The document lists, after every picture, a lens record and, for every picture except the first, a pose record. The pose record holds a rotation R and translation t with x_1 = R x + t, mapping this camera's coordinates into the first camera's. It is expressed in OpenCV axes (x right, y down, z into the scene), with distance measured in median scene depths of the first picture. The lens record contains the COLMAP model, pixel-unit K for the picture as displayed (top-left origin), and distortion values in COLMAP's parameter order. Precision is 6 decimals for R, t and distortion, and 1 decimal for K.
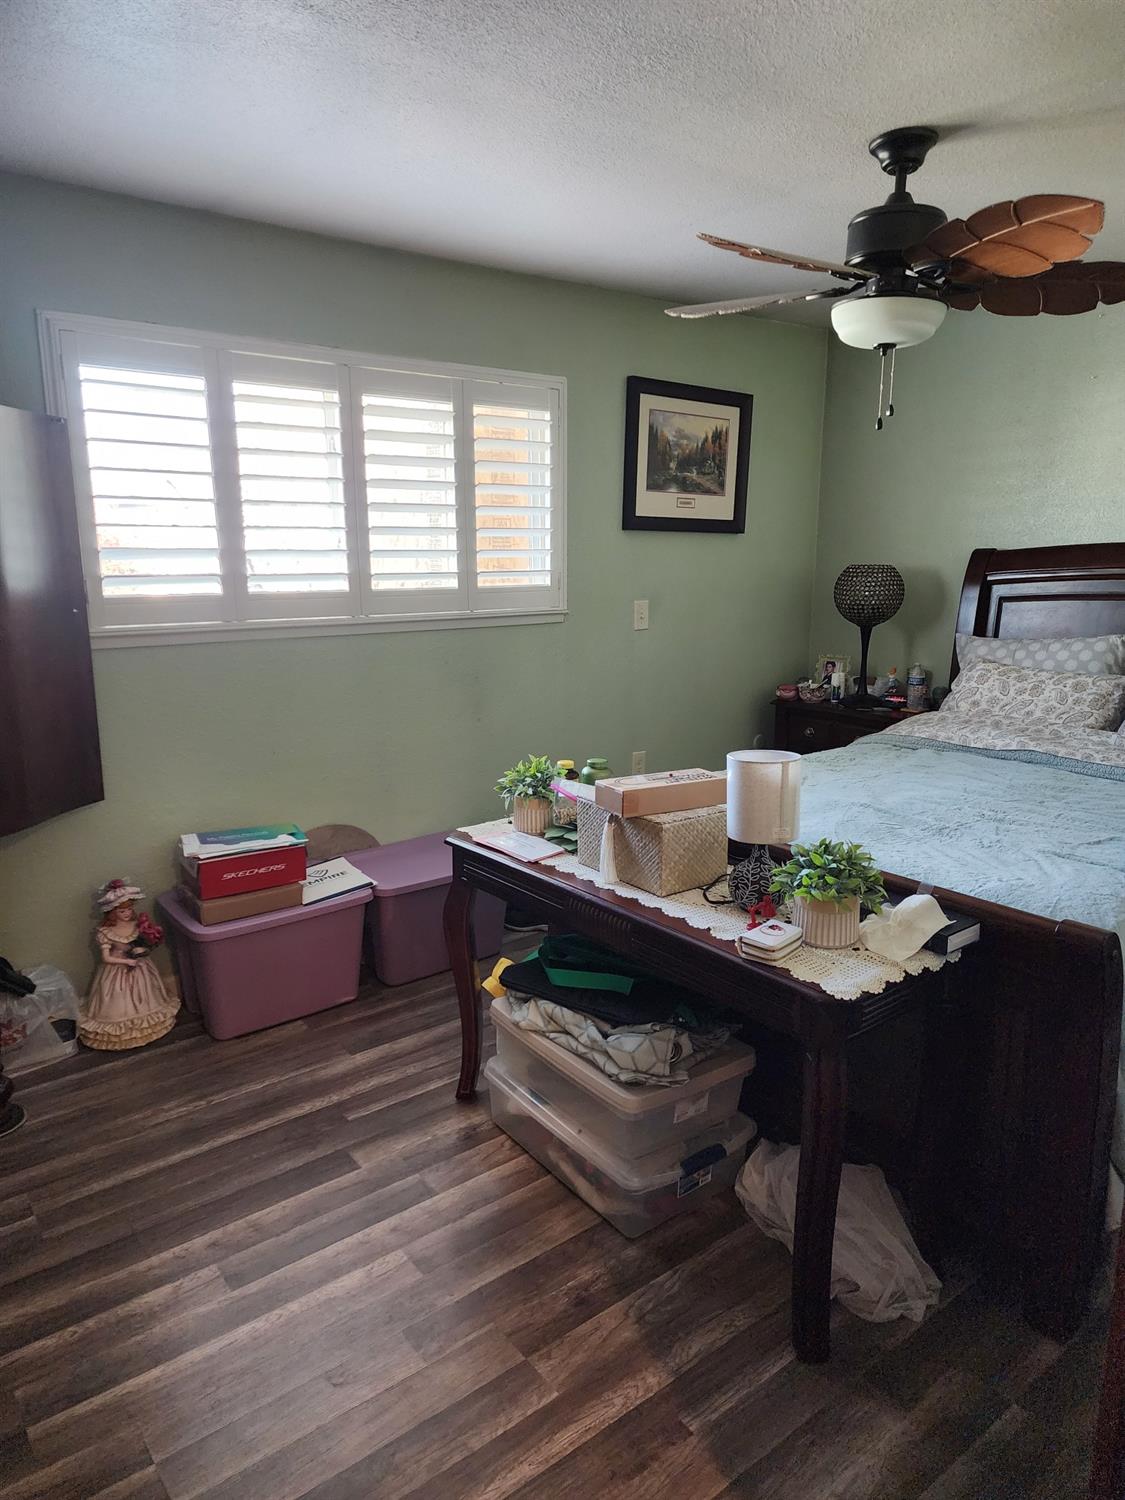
lens RADIAL K [[1002.7, 0, 566.8], [0, 1002.7, 750.1], [0, 0, 1]] dist [0.041064, -0.024692]
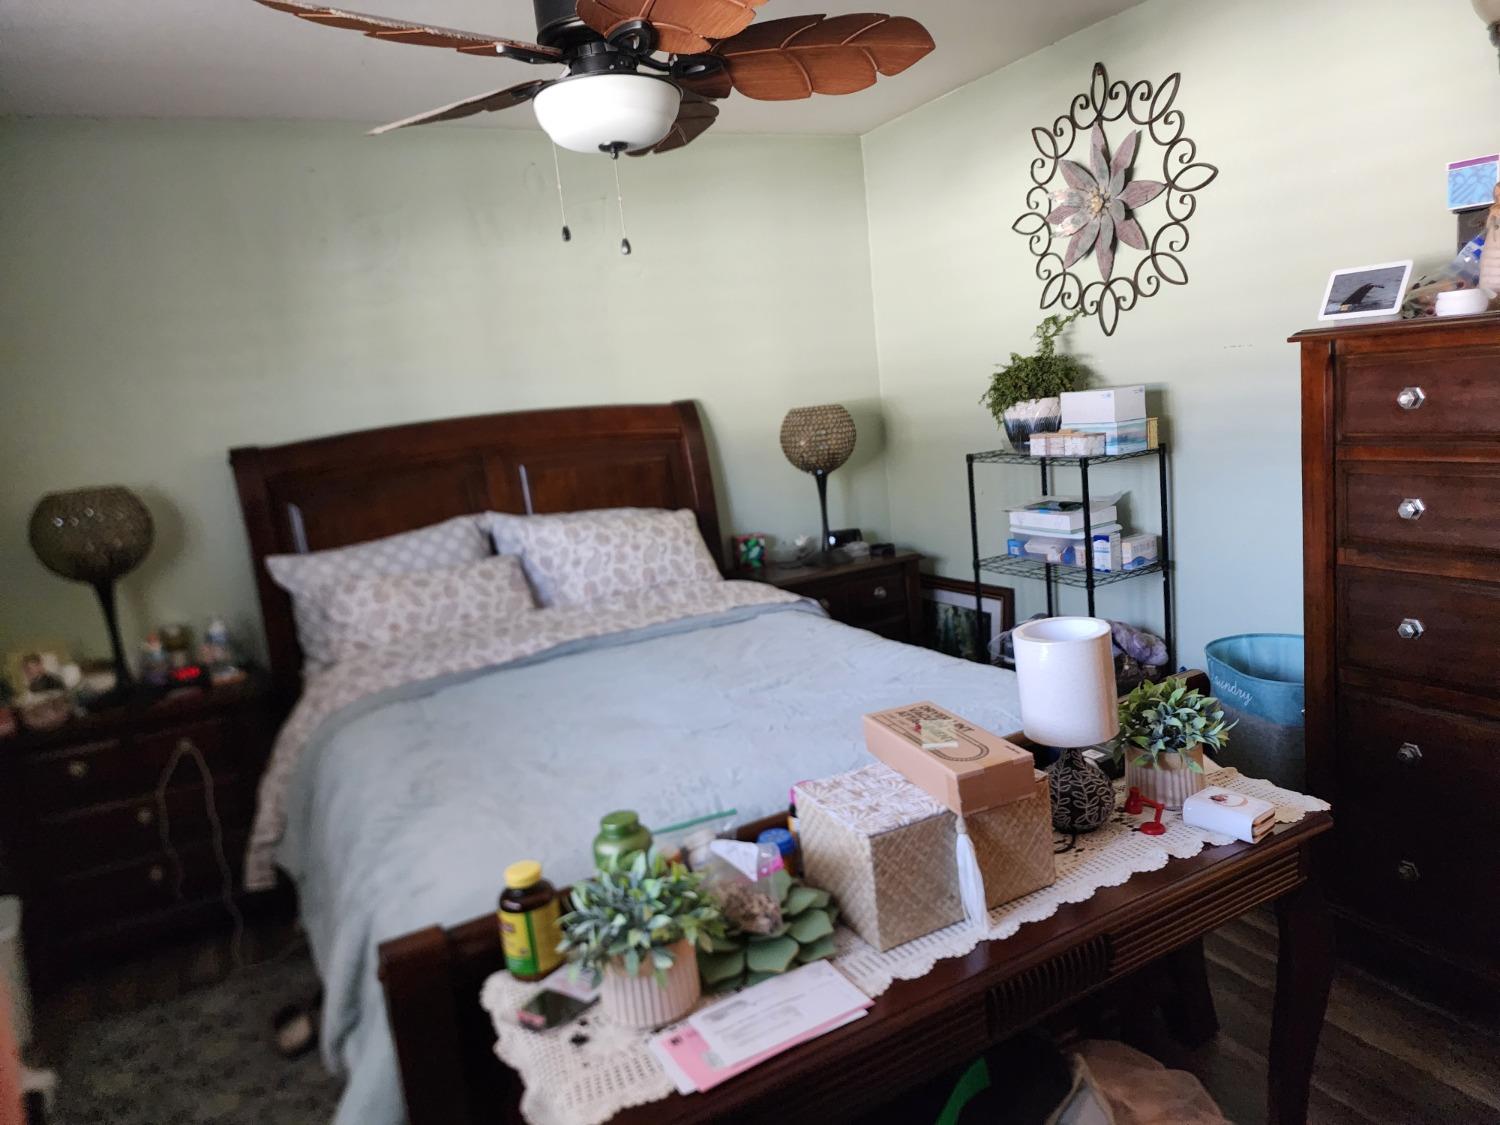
lens RADIAL K [[1002.7, 0, 755.4], [0, 1002.7, 566.1], [0, 0, 1]] dist [0.041064, -0.024692]
pose [[0.165623, -0.189676, 0.967777, -0.488624], [0.306141, 0.942738, 0.132376, -0.177620], [-0.937468, 0.274351, 0.214207, 0.902999]]
